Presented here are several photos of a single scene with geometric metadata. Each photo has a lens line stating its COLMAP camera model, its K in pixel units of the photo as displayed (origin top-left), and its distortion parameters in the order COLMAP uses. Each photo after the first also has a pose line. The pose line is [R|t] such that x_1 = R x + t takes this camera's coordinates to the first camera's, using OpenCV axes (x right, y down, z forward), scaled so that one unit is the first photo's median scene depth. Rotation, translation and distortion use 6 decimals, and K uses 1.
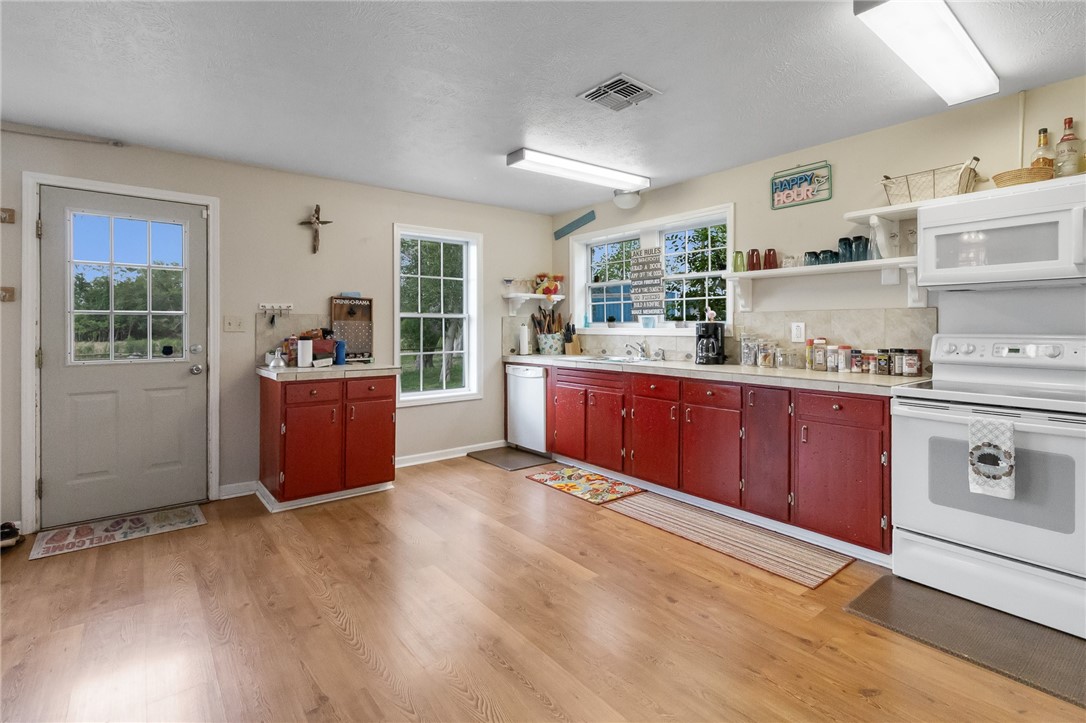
lens RADIAL K [[512.4, 0, 545.1], [0, 512.4, 327.4], [0, 0, 1]] dist [0.001935, 0.000236]
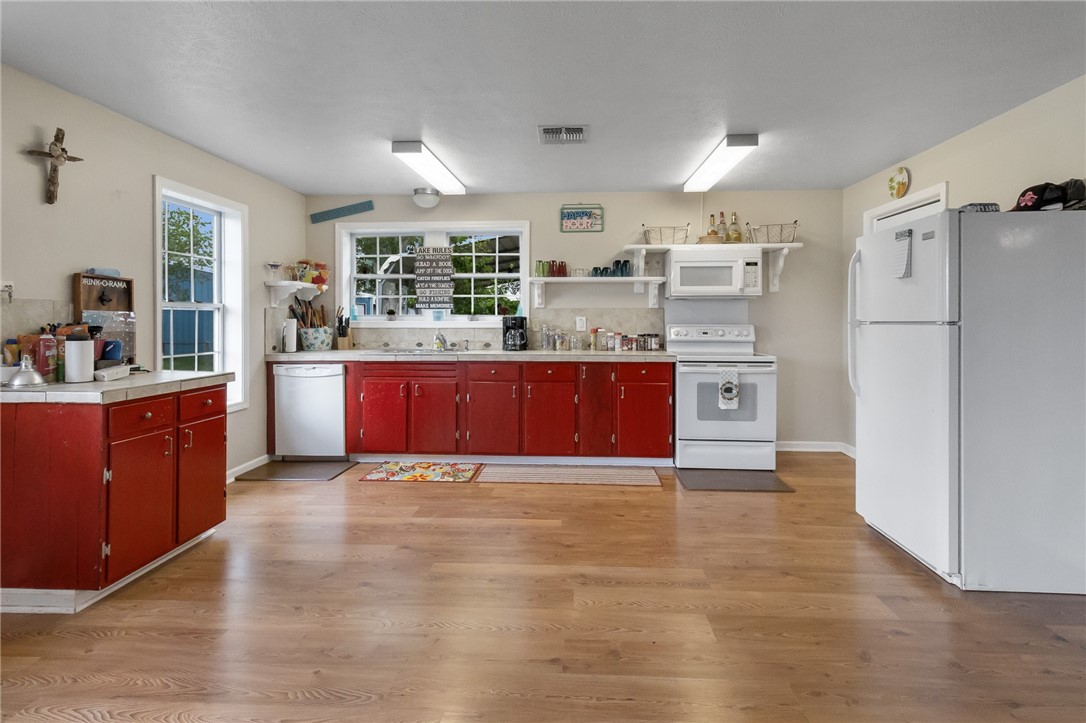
lens RADIAL K [[514.1, 0, 556.6], [0, 514.1, 321.5], [0, 0, 1]] dist [0.001173, 0.000140]
pose [[0.665792, -0.002131, 0.746134, -0.546196], [0.000362, 0.999997, 0.002533, -0.000700], [-0.746137, -0.001416, 0.665791, 0.117843]]
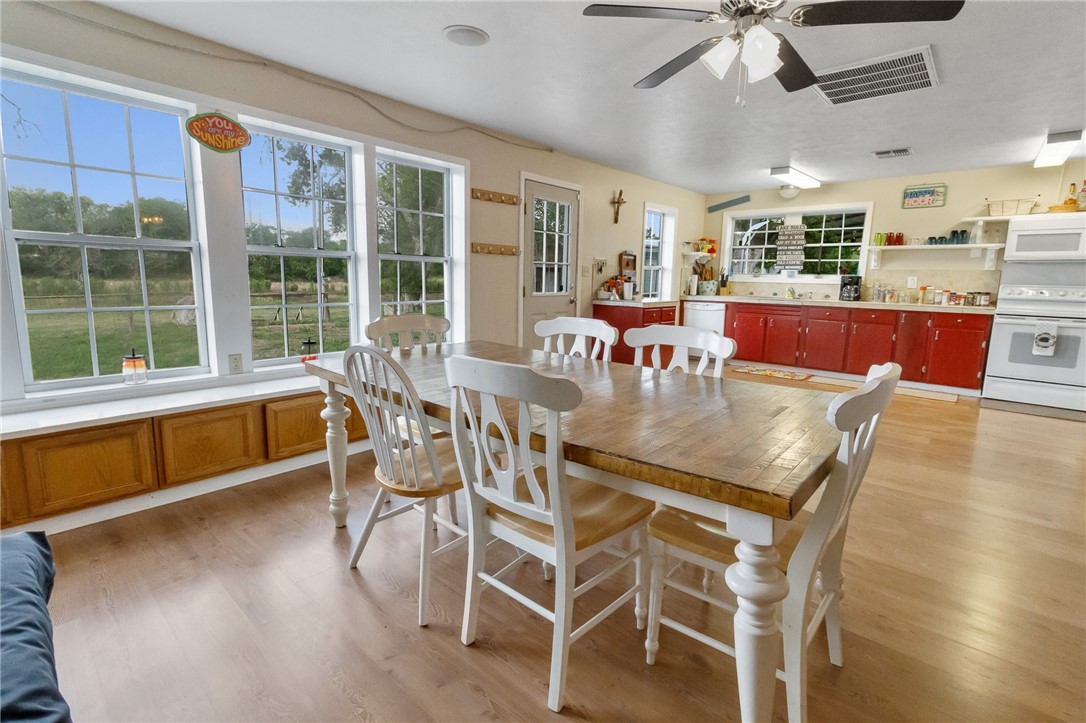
lens RADIAL K [[499.0, 0, 546.1], [0, 499.0, 350.1], [0, 0, 1]] dist [0.001264, 0.000176]
pose [[0.986143, -0.006278, 0.165781, -0.958215], [-0.018677, 0.988729, 0.148546, 0.006975], [-0.164845, -0.149584, 0.974911, -0.460962]]
